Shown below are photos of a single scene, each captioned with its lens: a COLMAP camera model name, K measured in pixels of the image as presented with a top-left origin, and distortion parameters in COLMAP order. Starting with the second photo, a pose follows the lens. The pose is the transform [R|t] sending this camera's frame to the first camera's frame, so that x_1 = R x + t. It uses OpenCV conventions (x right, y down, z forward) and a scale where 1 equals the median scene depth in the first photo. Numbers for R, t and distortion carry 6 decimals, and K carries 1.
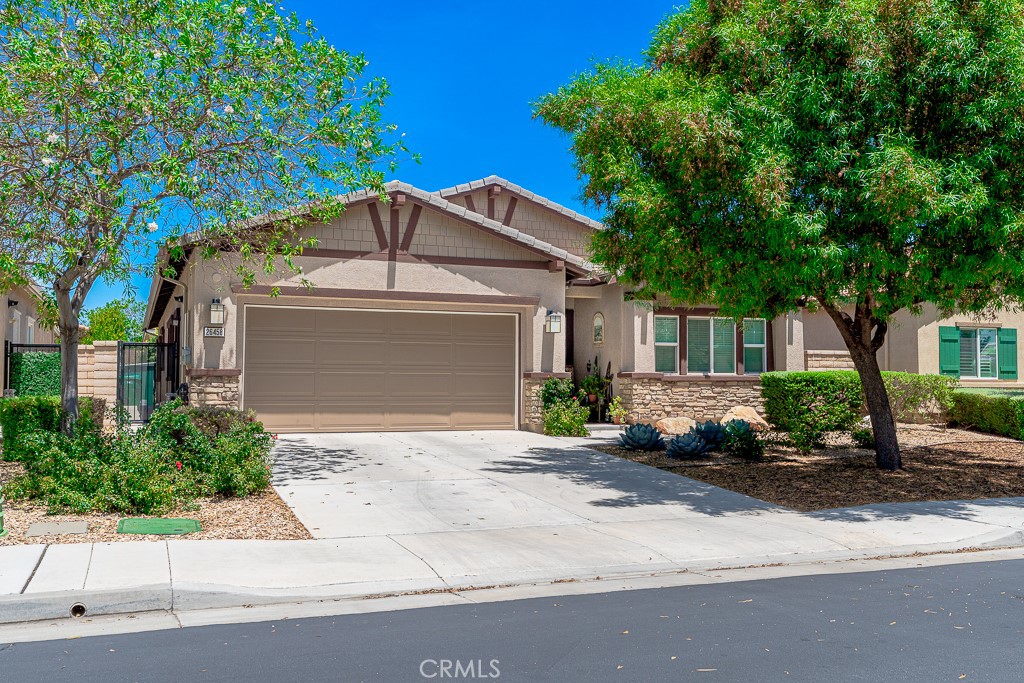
lens RADIAL K [[965.6, 0, 512.0], [0, 965.6, 341.5], [0, 0, 1]] dist [-0.001305, -0.007065]
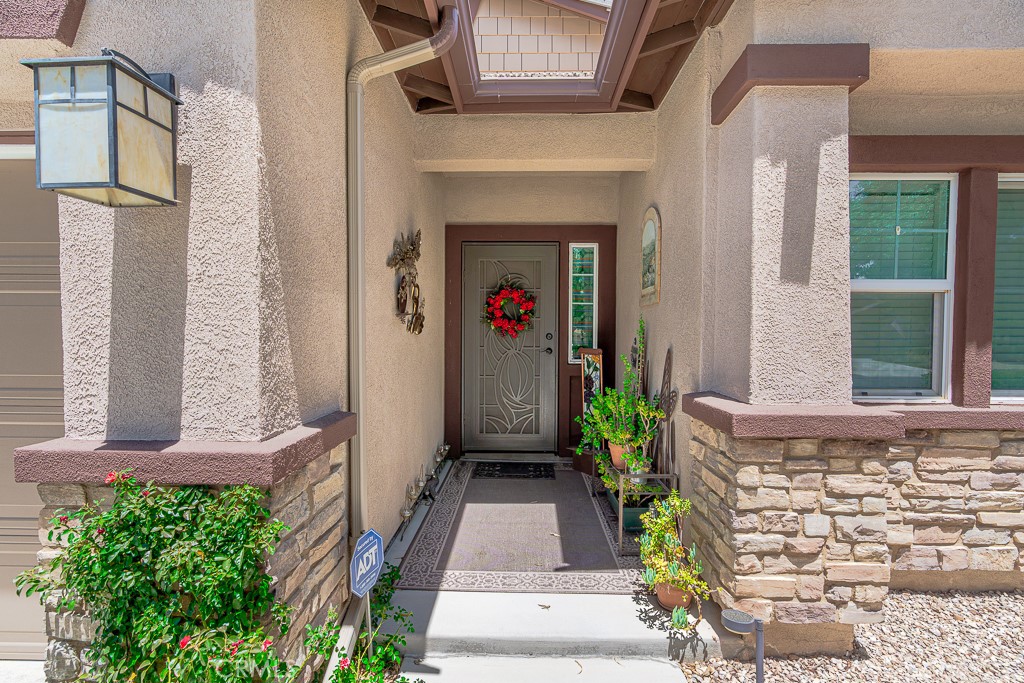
lens RADIAL K [[467.1, 0, 512.0], [0, 467.1, 341.5], [0, 0, 1]] dist [-0.004850, -0.000056]
pose [[0.918845, 0.009691, -0.394501, 0.114382], [0.015368, 0.998061, 0.060311, 0.008394], [0.394320, -0.061479, 0.916914, 0.844638]]
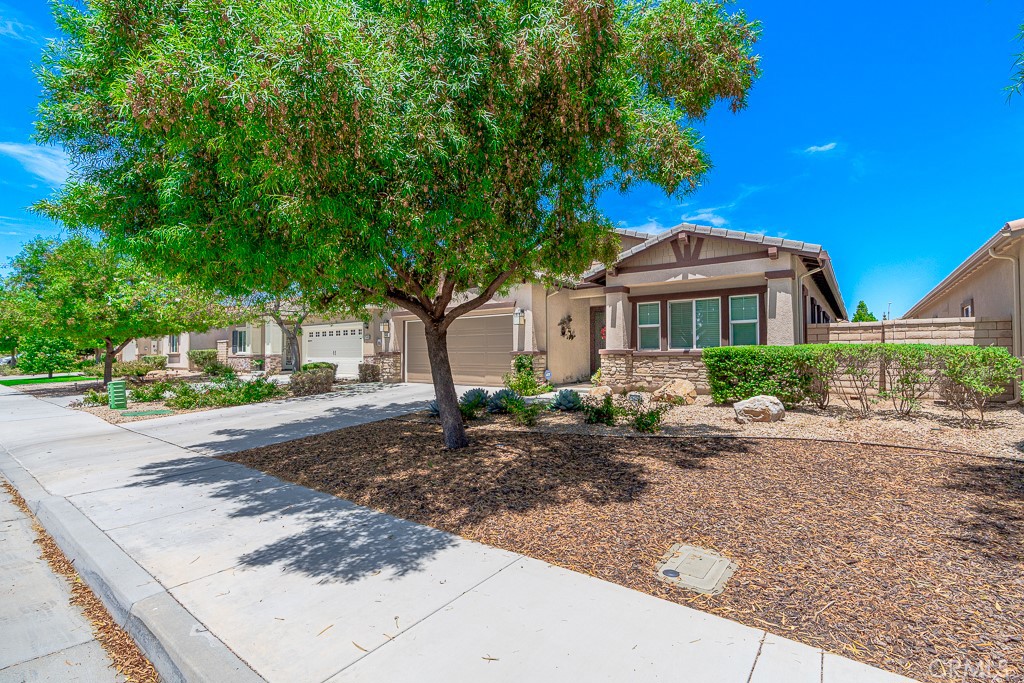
lens RADIAL K [[467.1, 0, 512.0], [0, 467.1, 341.5], [0, 0, 1]] dist [-0.004850, -0.000056]
pose [[0.507173, -0.026623, -0.861433, 0.581818], [0.045727, 0.998946, -0.003950, 0.017012], [0.860630, -0.037387, 0.507856, 0.550443]]
